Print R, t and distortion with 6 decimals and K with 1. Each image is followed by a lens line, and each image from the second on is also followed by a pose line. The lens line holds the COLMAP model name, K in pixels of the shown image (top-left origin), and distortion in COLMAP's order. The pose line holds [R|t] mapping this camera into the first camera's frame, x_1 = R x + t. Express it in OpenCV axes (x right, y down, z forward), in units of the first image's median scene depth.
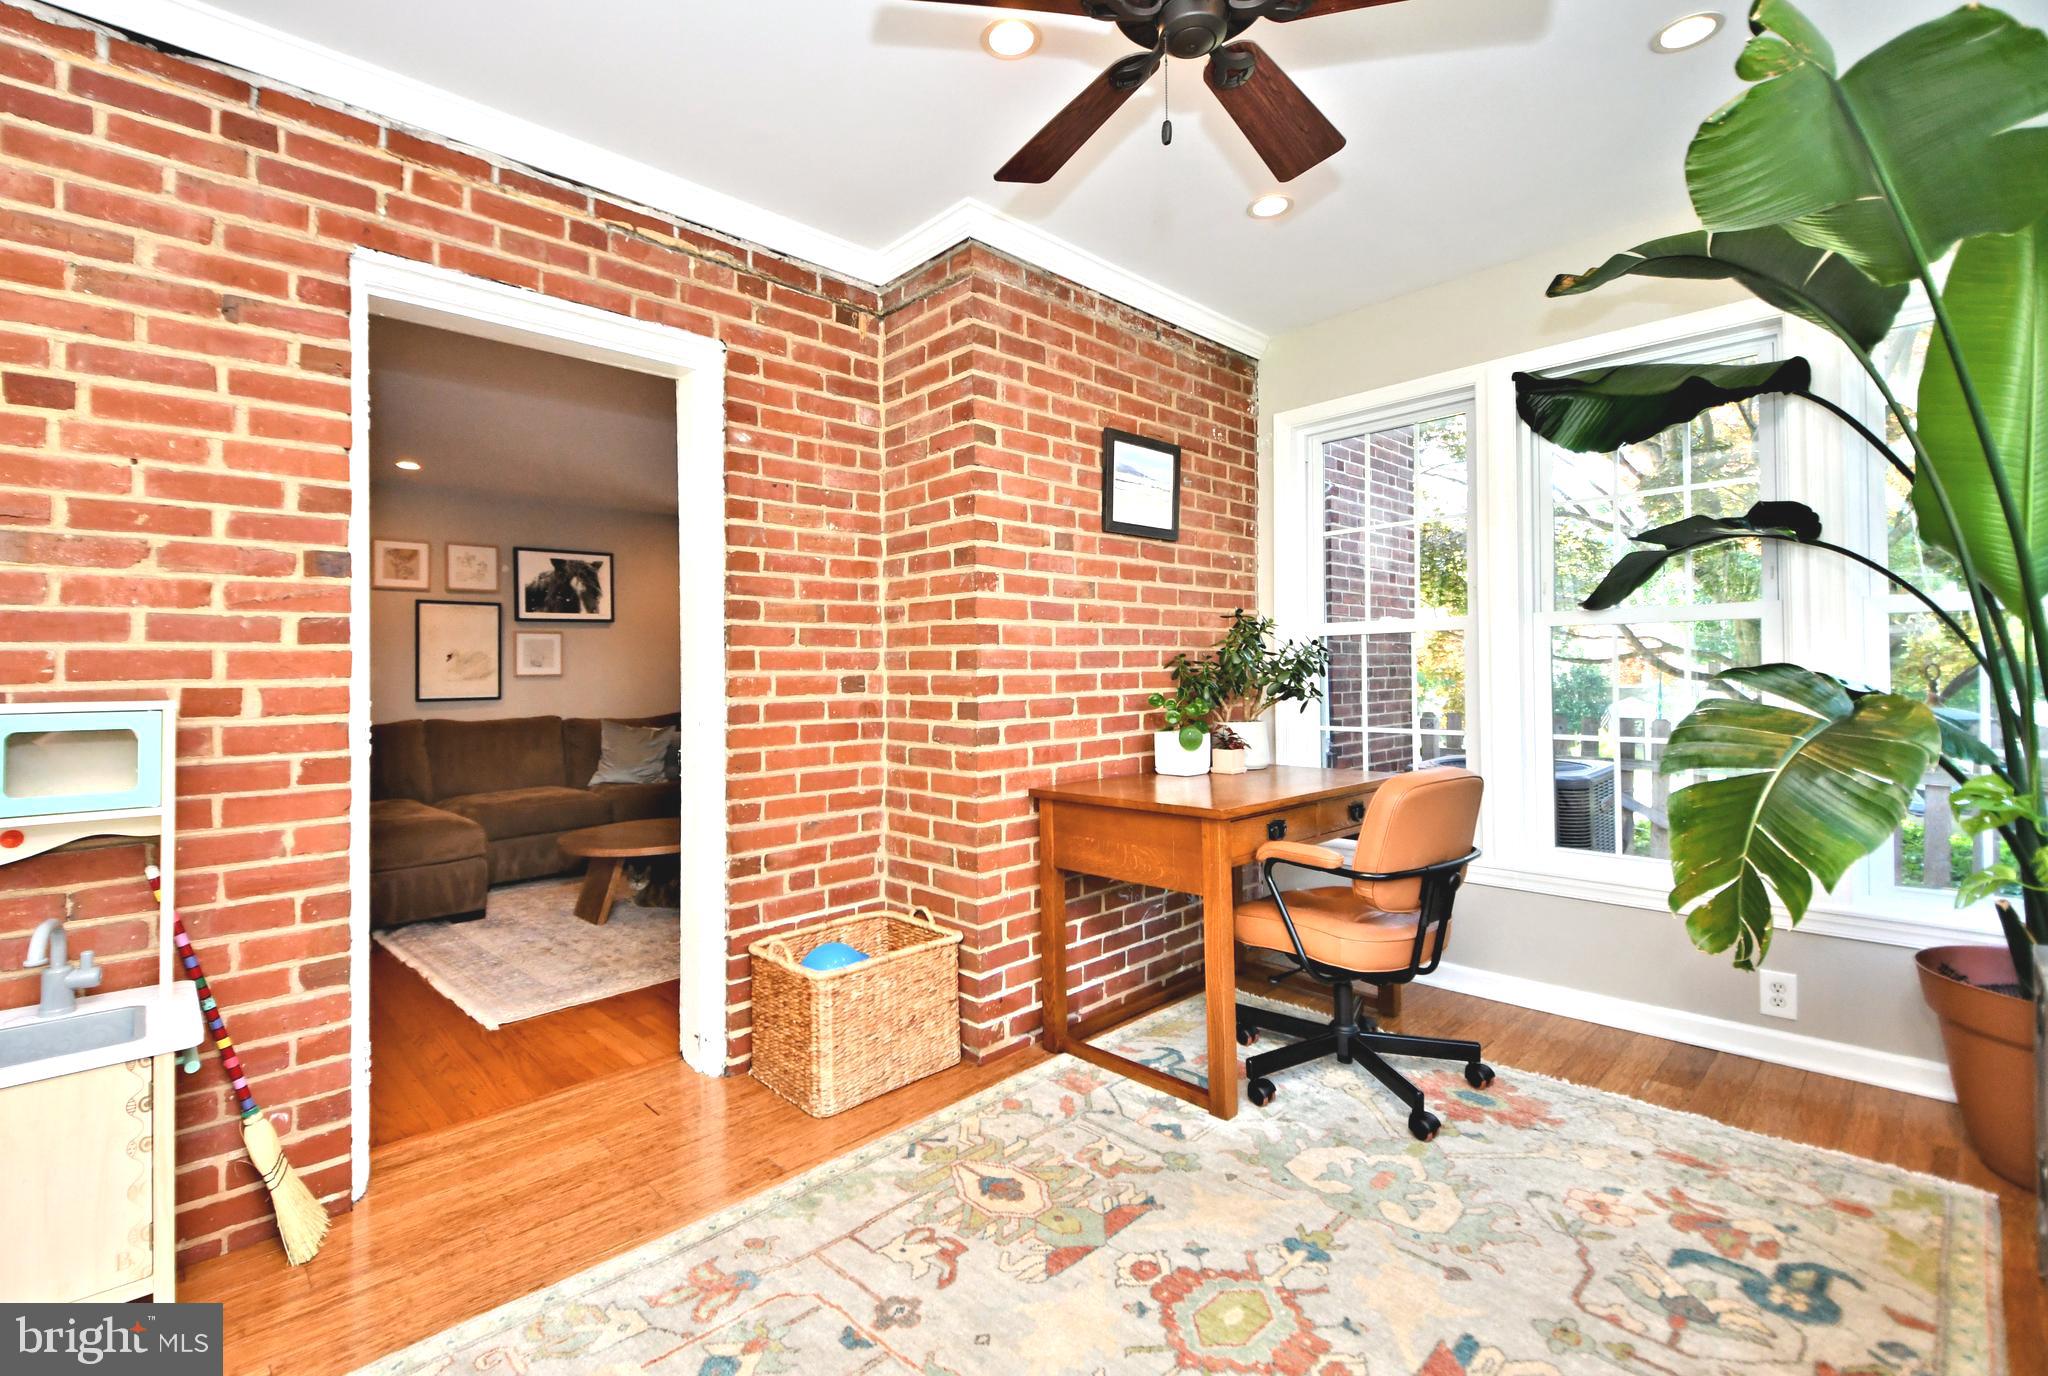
lens RADIAL K [[892.1, 0, 1018.1], [0, 892.1, 669.1], [0, 0, 1]] dist [0.029463, -0.000356]
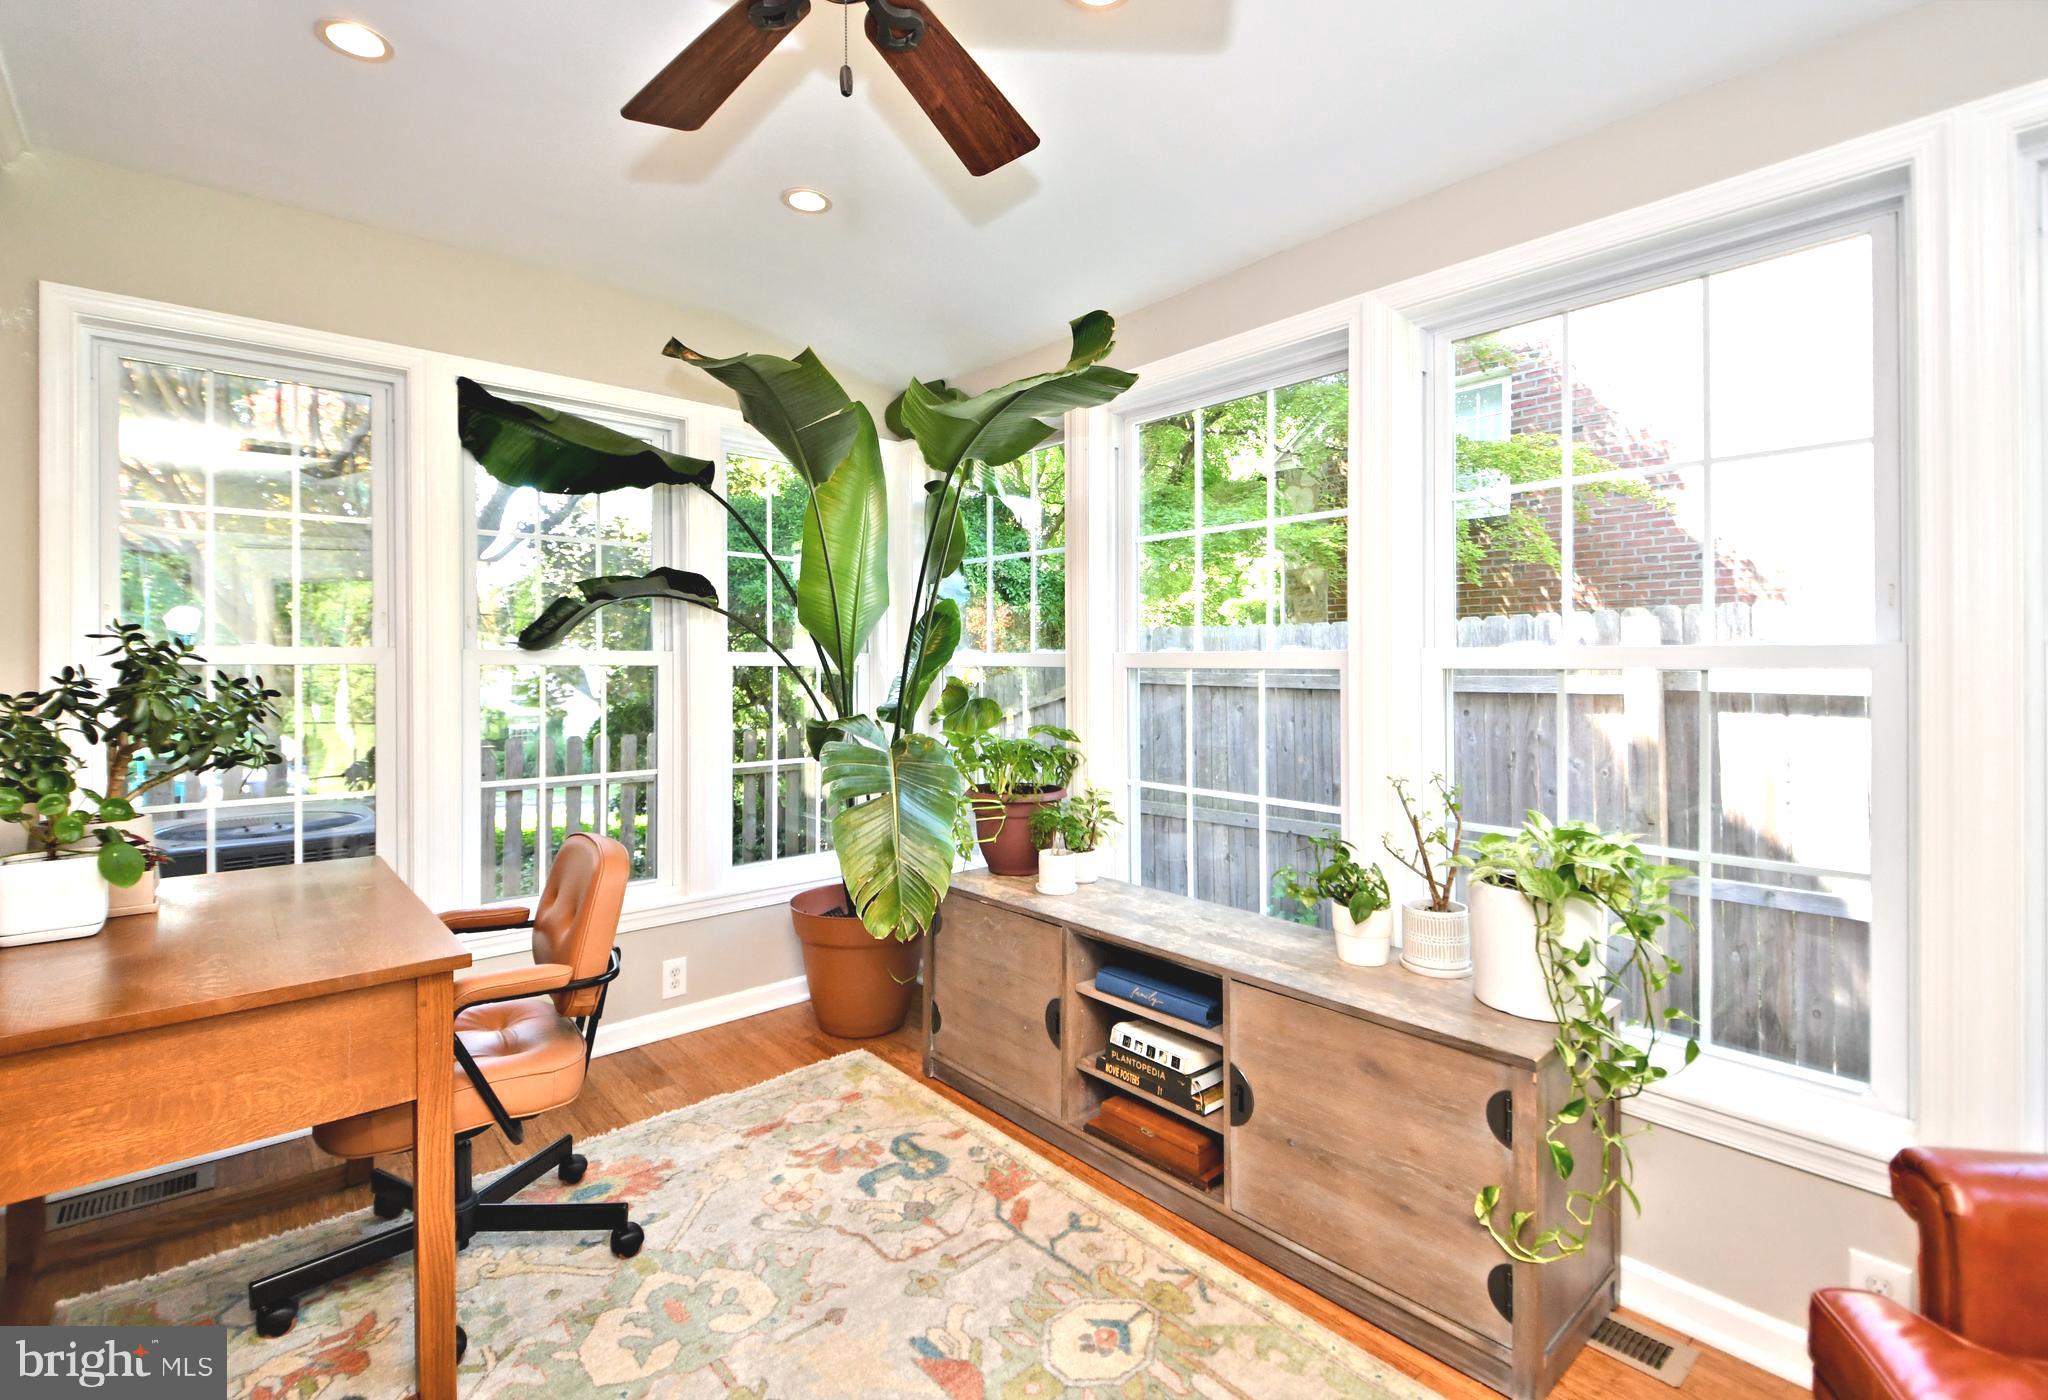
lens RADIAL K [[966.2, 0, 964.5], [0, 966.2, 664.4], [0, 0, 1]] dist [0.001392, -0.000146]
pose [[0.103461, 0.013459, 0.994542, -0.541564], [-0.004396, 0.999905, -0.013075, -0.058013], [-0.994624, -0.003019, 0.103510, 0.654787]]
